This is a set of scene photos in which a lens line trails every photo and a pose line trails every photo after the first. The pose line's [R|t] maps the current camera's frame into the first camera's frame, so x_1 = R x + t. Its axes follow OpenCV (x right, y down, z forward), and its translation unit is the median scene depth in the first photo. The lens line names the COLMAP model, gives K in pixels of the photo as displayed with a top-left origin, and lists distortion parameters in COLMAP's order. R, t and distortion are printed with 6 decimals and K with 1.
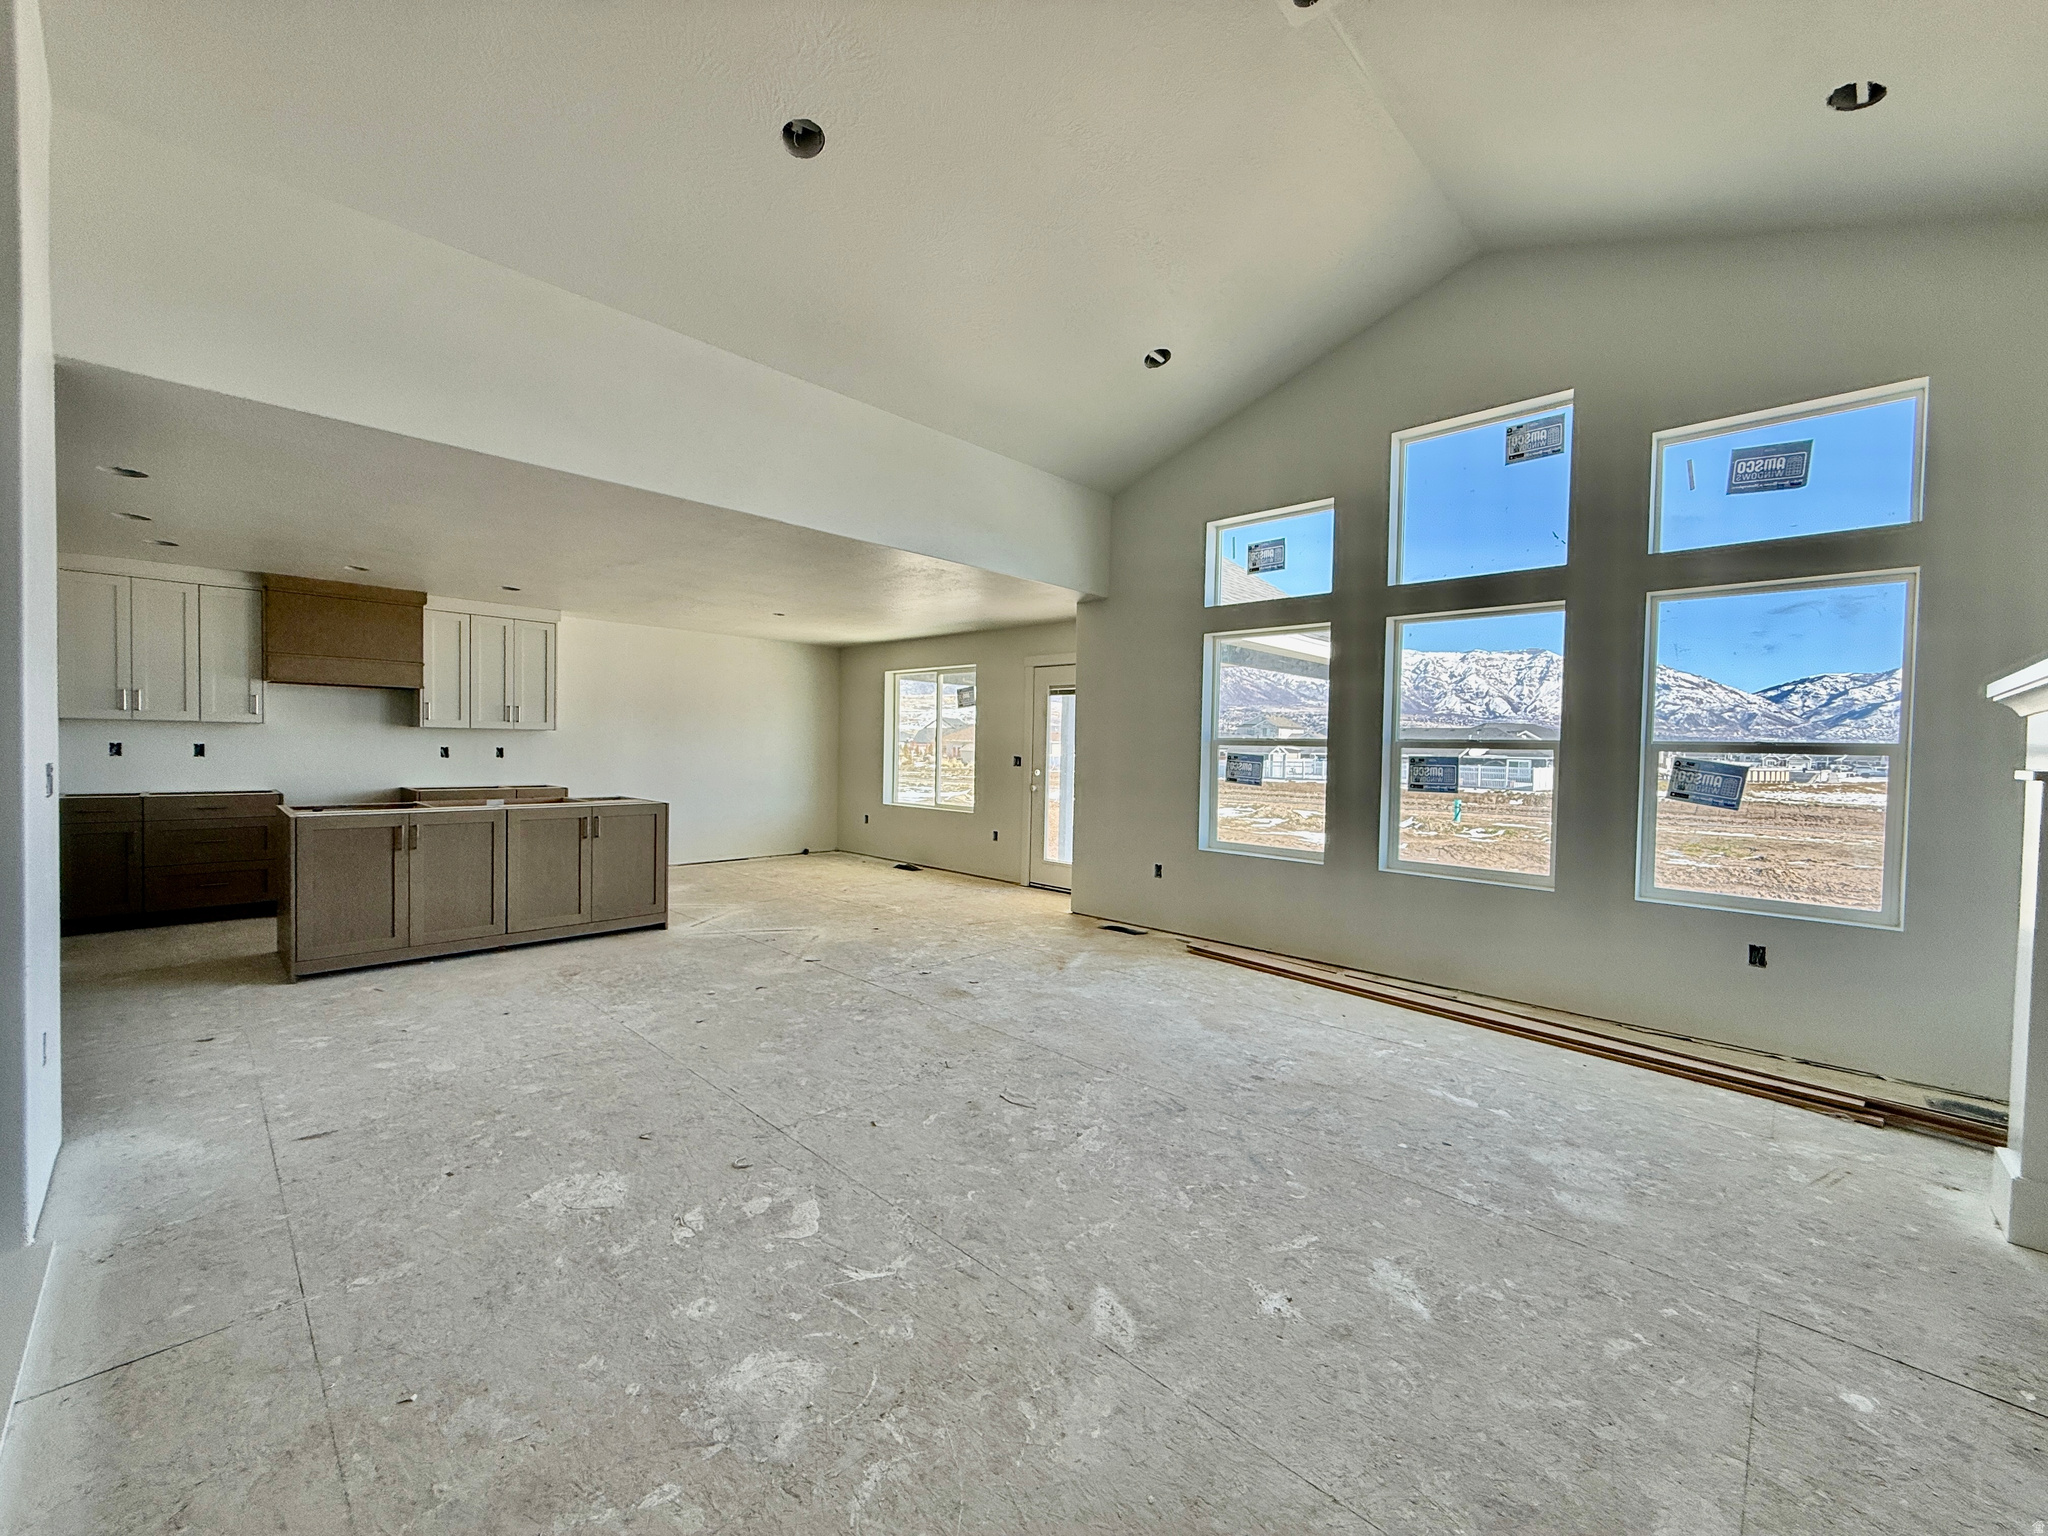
lens RADIAL K [[808.9, 0, 1020.5], [0, 808.9, 768.4], [0, 0, 1]] dist [-0.000462, 0.000020]
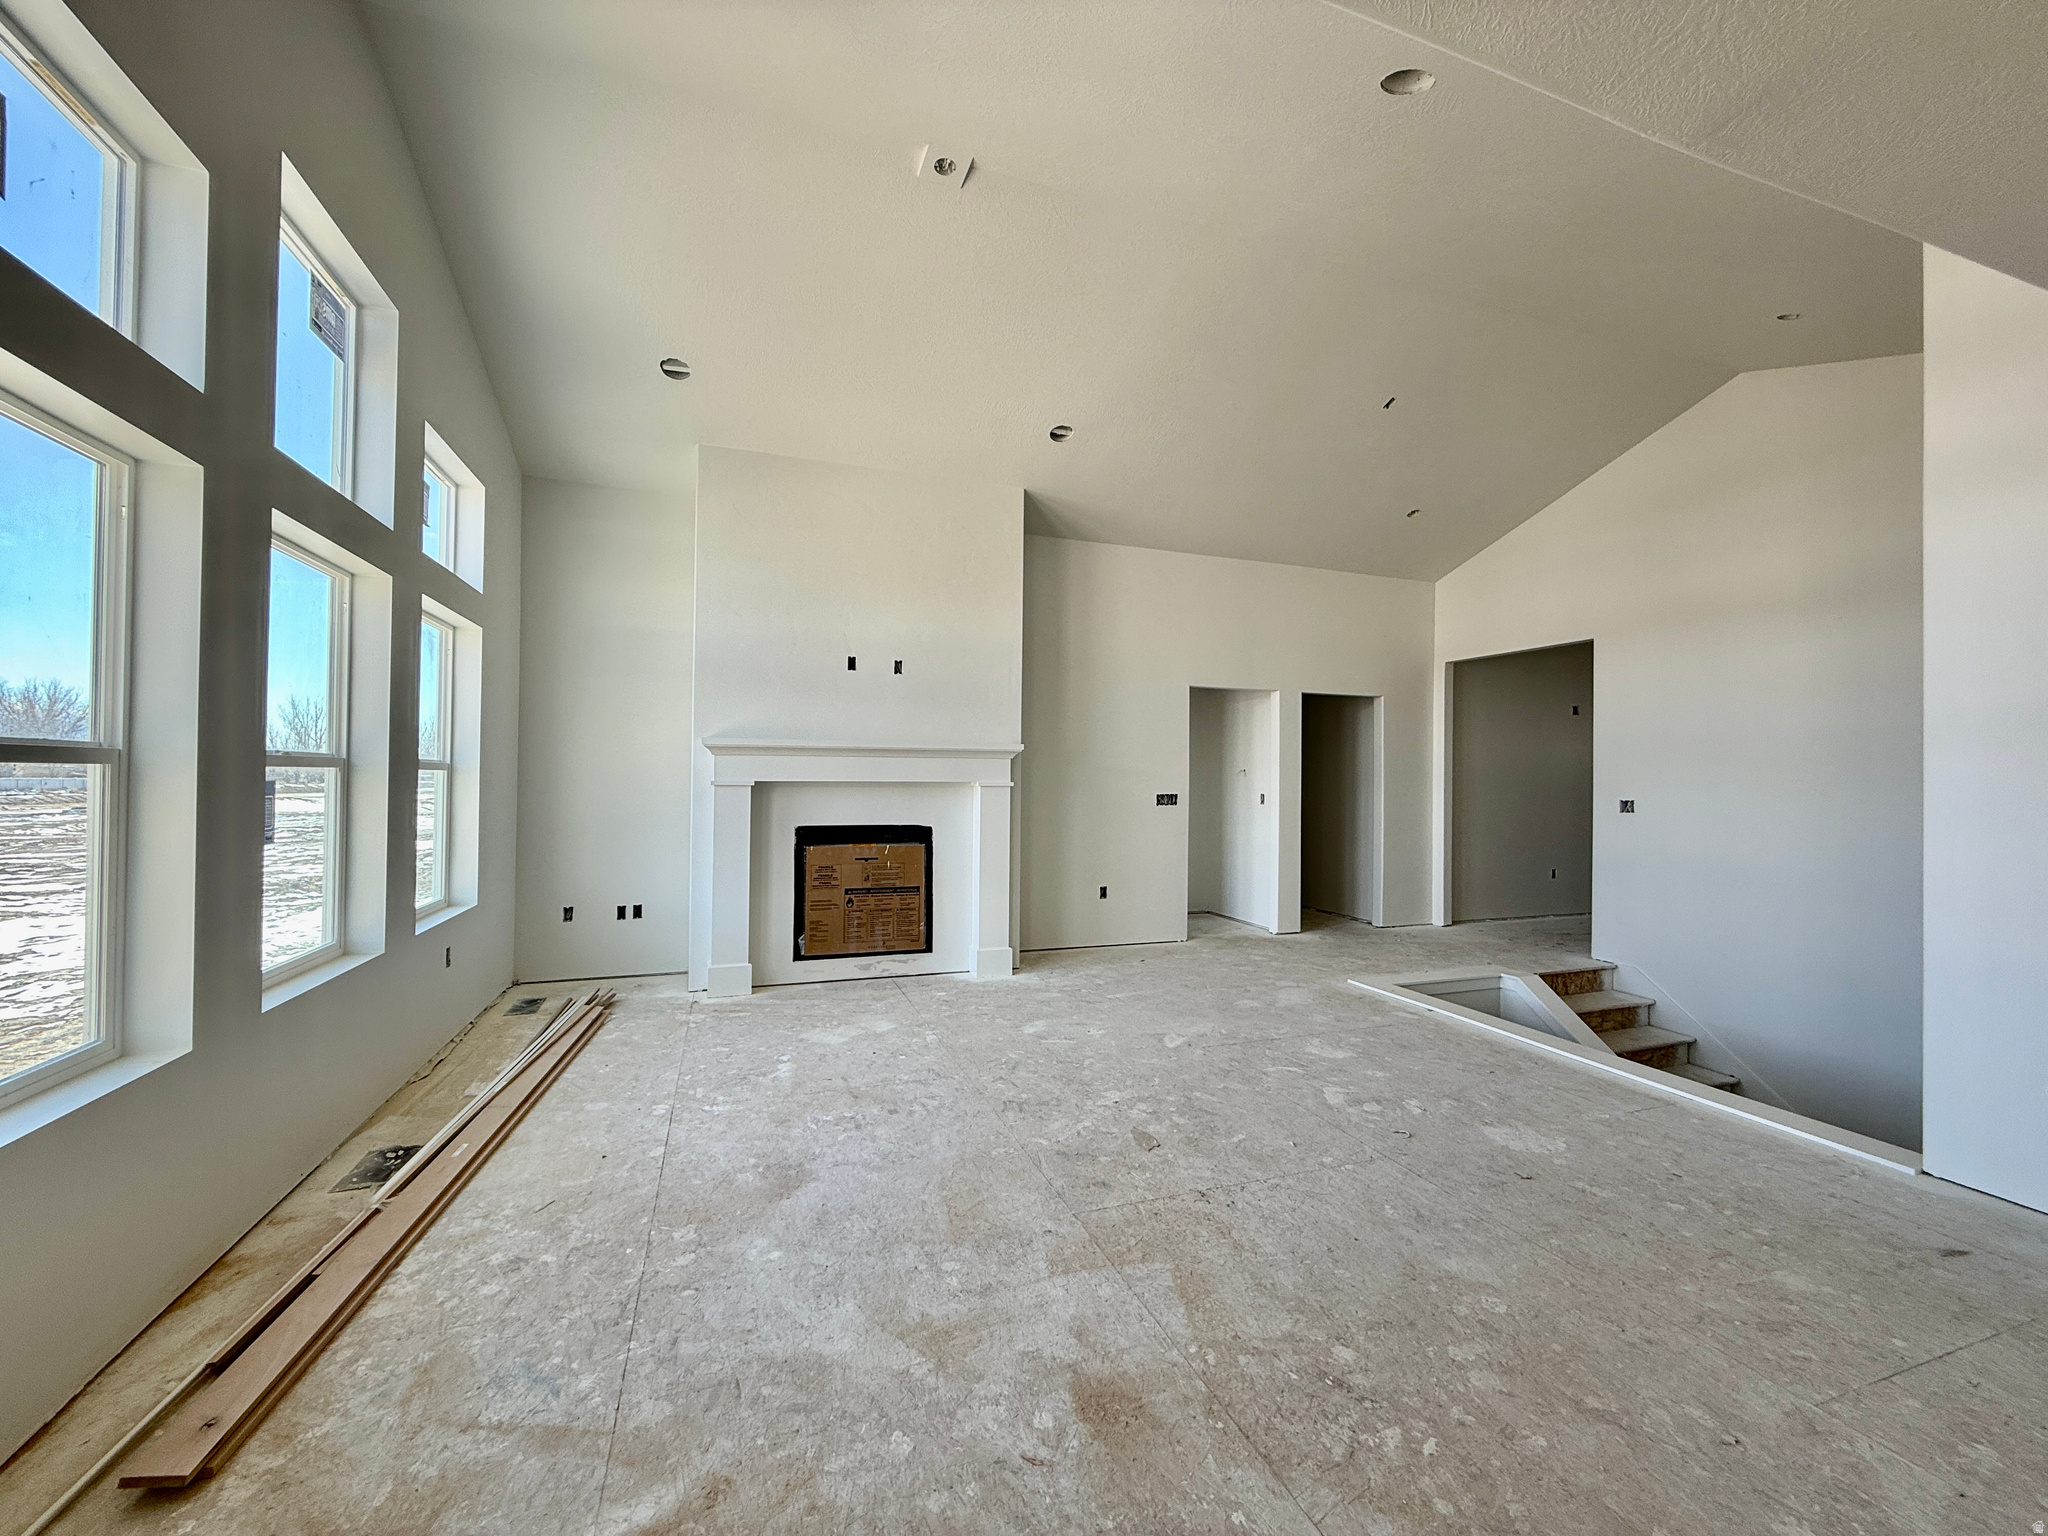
lens RADIAL K [[808.9, 0, 1020.7], [0, 808.9, 769.1], [0, 0, 1]] dist [-0.000462, 0.000020]
pose [[-0.893573, -0.023367, 0.448309, -0.260493], [-0.015341, 0.999651, 0.021526, -0.056485], [-0.448656, 0.012358, -0.893619, 1.678618]]
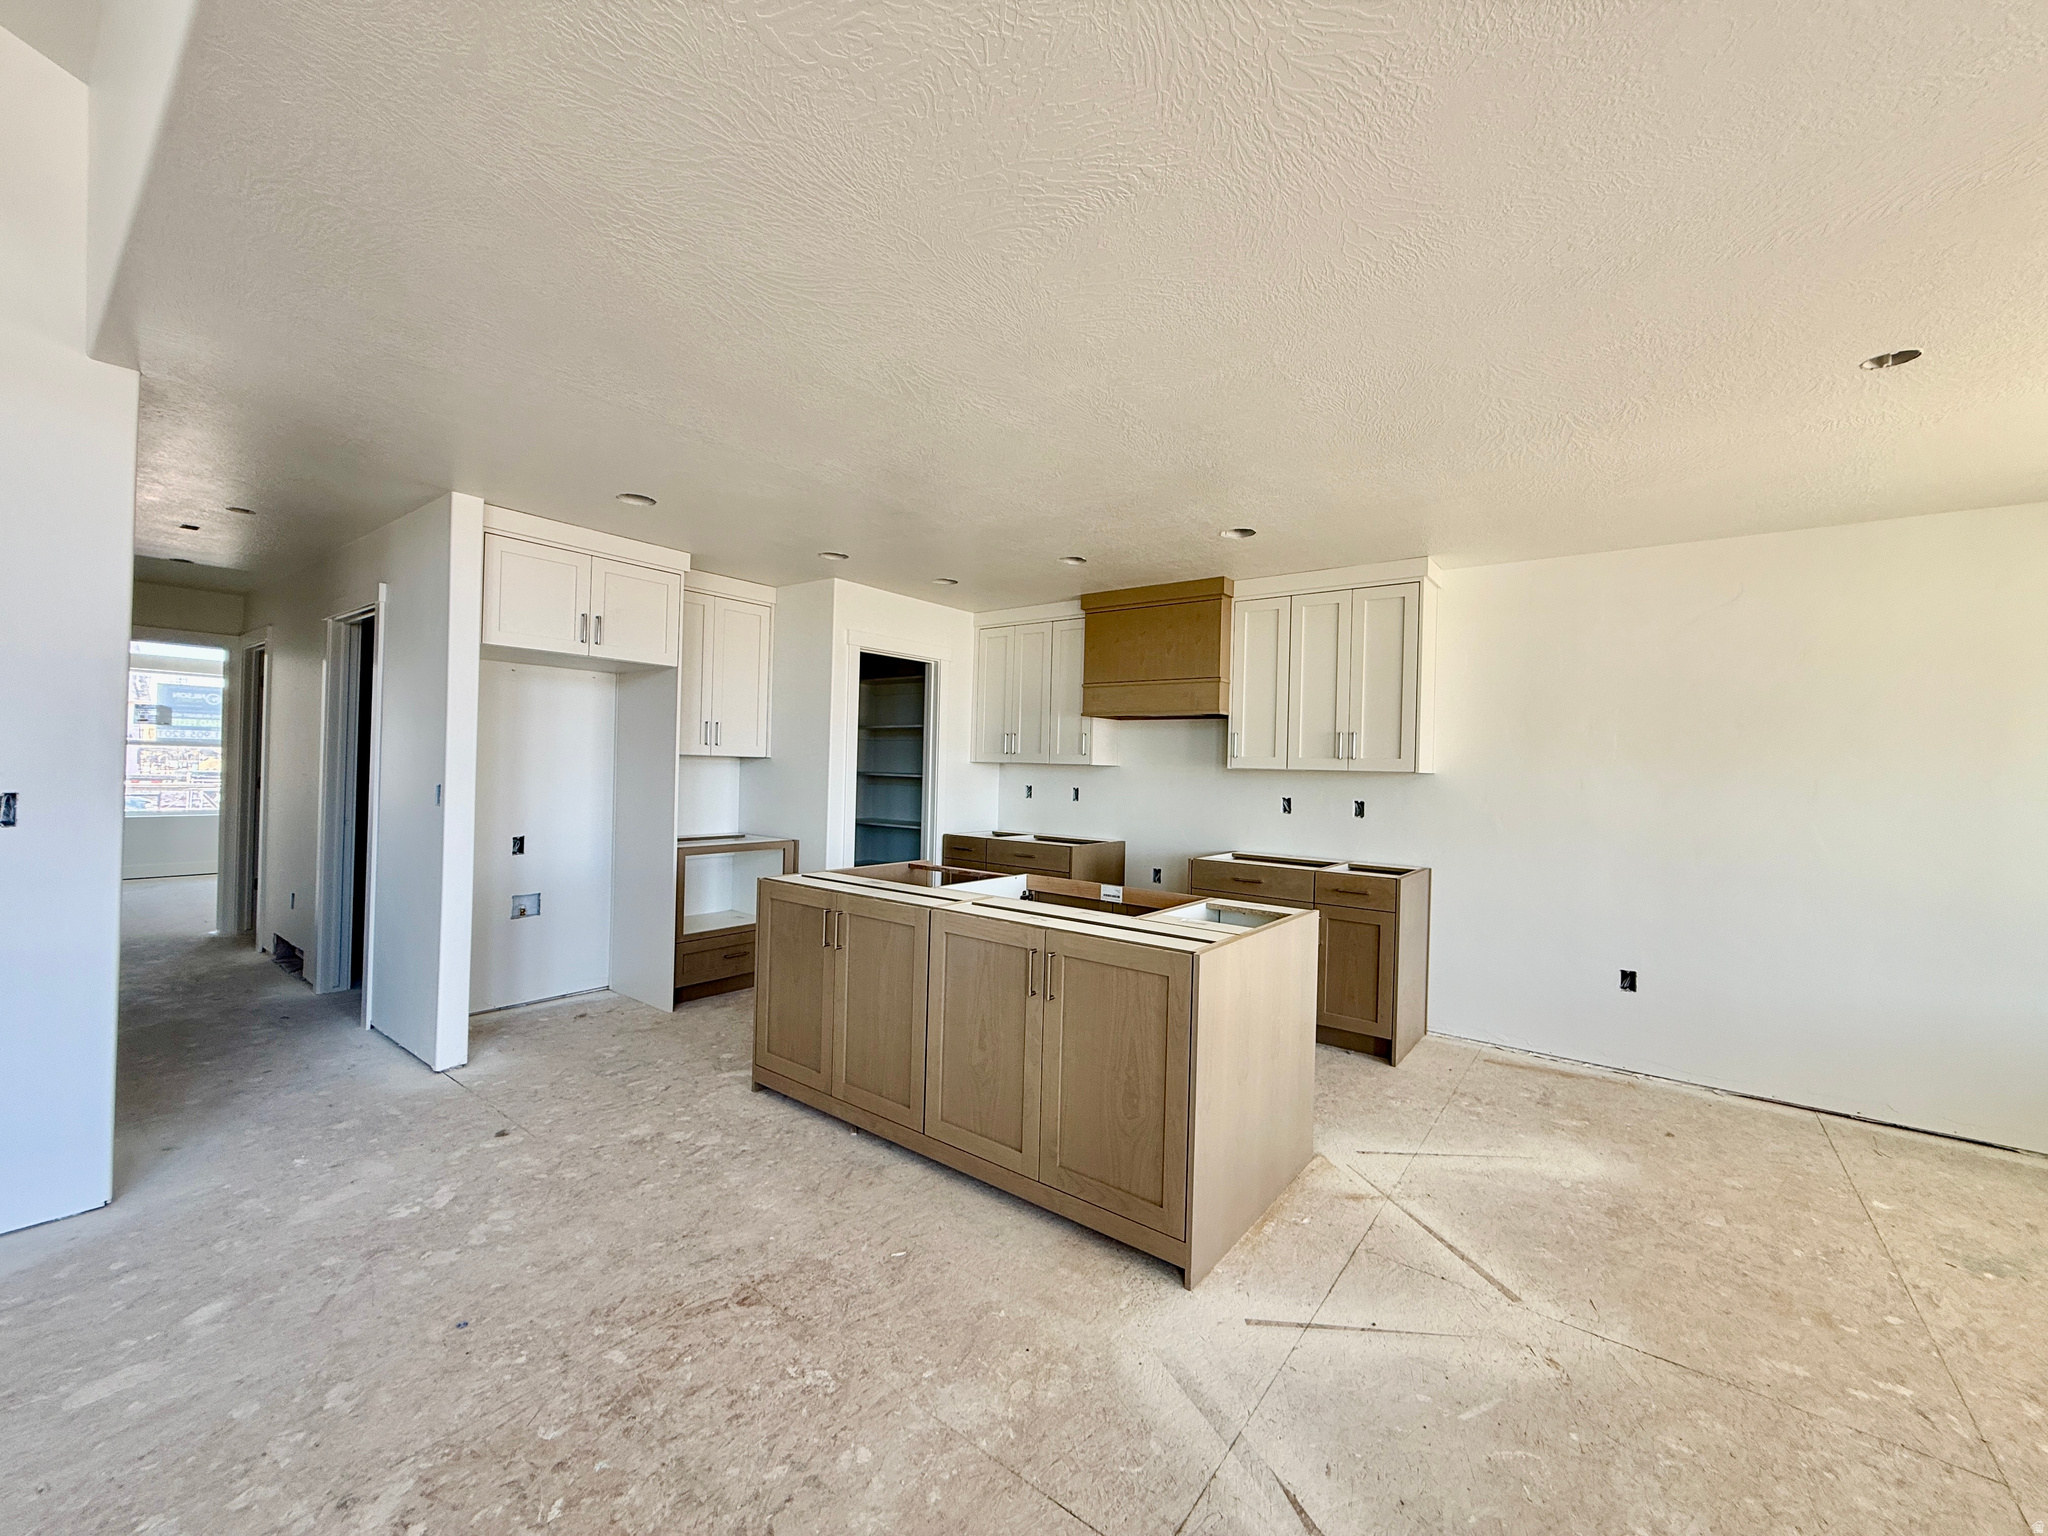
lens RADIAL K [[808.9, 0, 1021.3], [0, 808.9, 762.7], [0, 0, 1]] dist [-0.000462, 0.000020]
pose [[0.112761, -0.017793, -0.993463, -0.099531], [-0.051755, 0.998377, -0.023756, -0.055177], [0.992273, 0.054095, 0.111657, 1.368473]]
